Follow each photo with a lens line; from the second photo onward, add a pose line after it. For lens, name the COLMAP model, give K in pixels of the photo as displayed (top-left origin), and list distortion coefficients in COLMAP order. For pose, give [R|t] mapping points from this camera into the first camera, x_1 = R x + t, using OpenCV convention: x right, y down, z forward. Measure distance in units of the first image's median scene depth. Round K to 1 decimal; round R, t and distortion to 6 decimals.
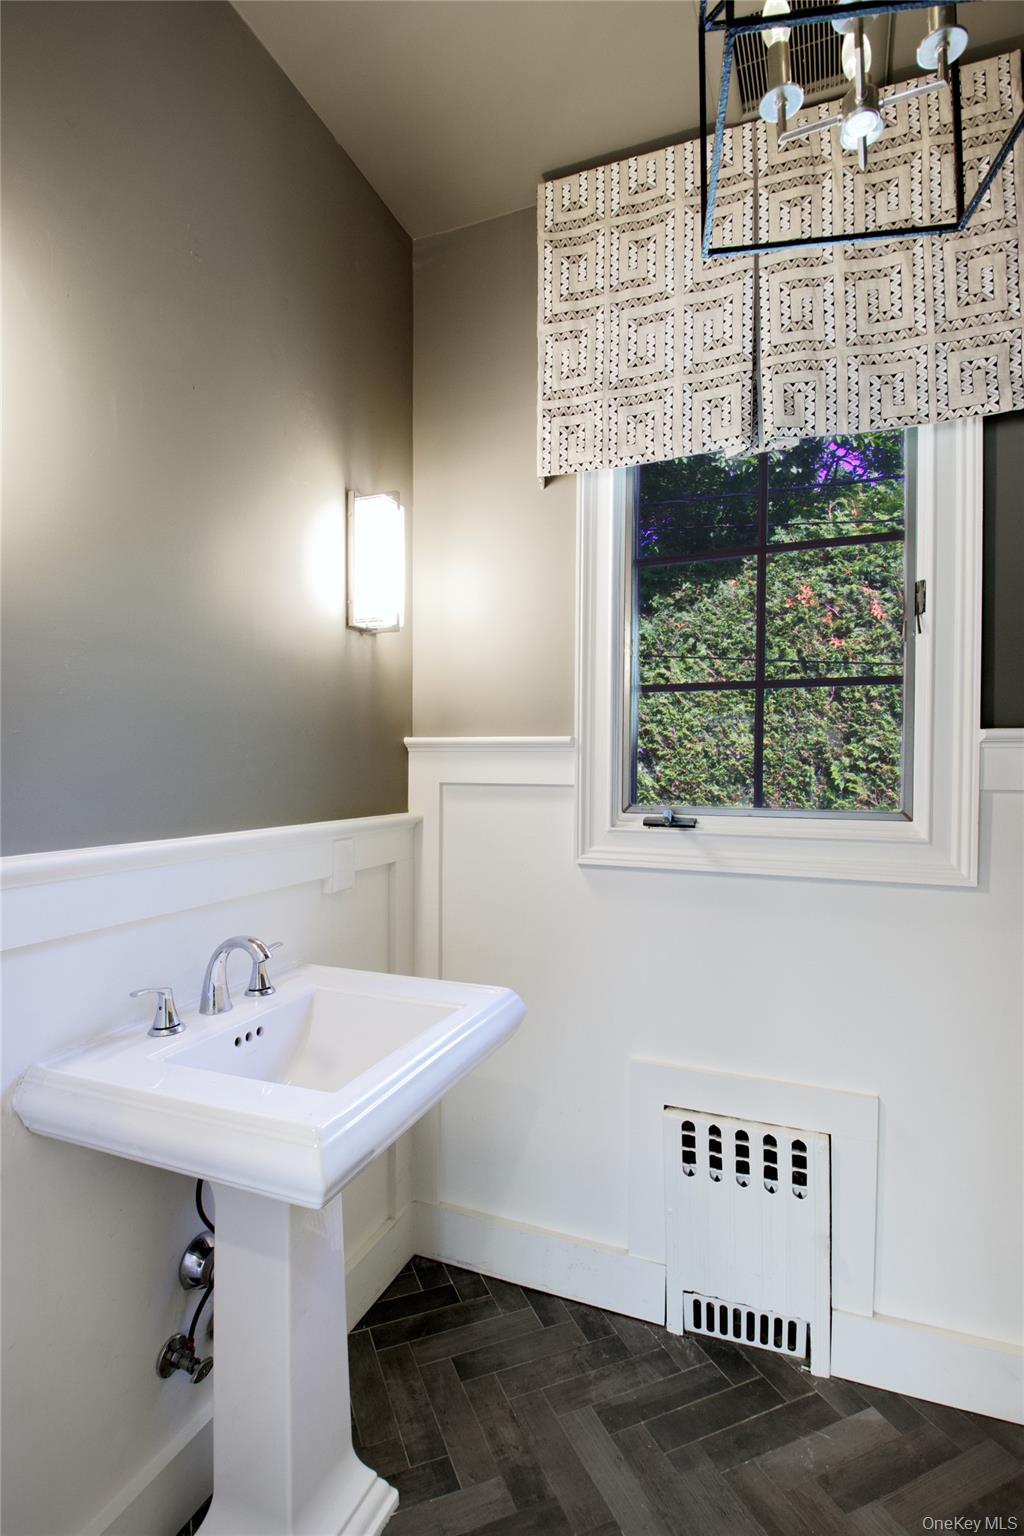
lens RADIAL K [[743.1, 0, 508.5], [0, 743.1, 773.2], [0, 0, 1]] dist [-0.026933, -0.004826]
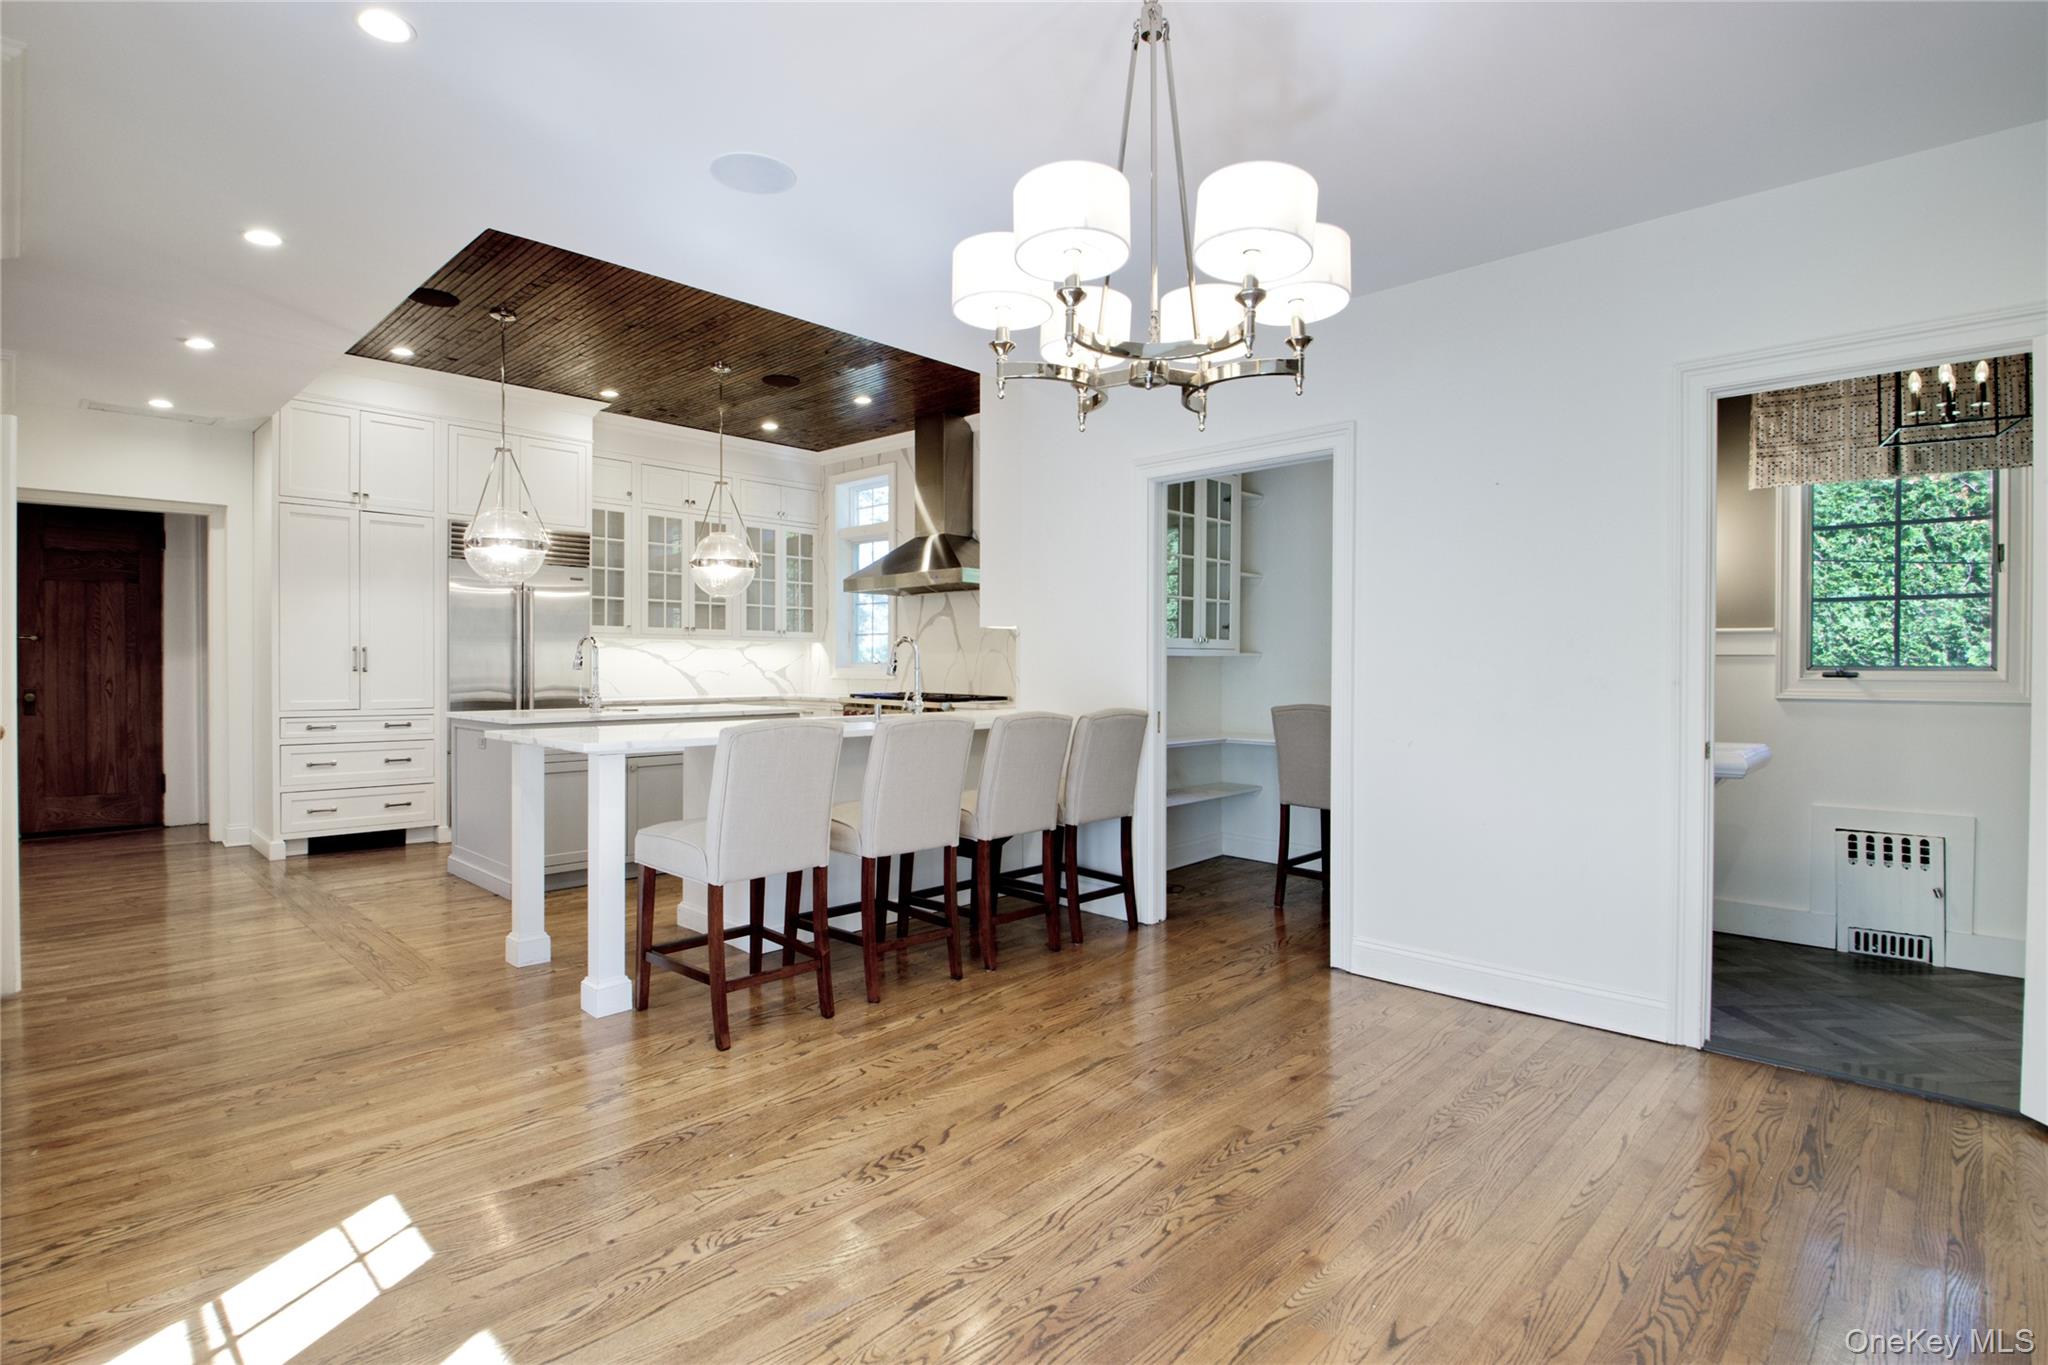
lens RADIAL K [[990.8, 0, 1021.5], [0, 990.8, 673.2], [0, 0, 1]] dist [-0.026933, -0.004826]
pose [[0.927707, -0.000618, -0.373308, -0.743789], [0.000481, 1.000000, -0.000460, 0.060777], [0.373308, 0.000247, 0.927707, -1.929395]]
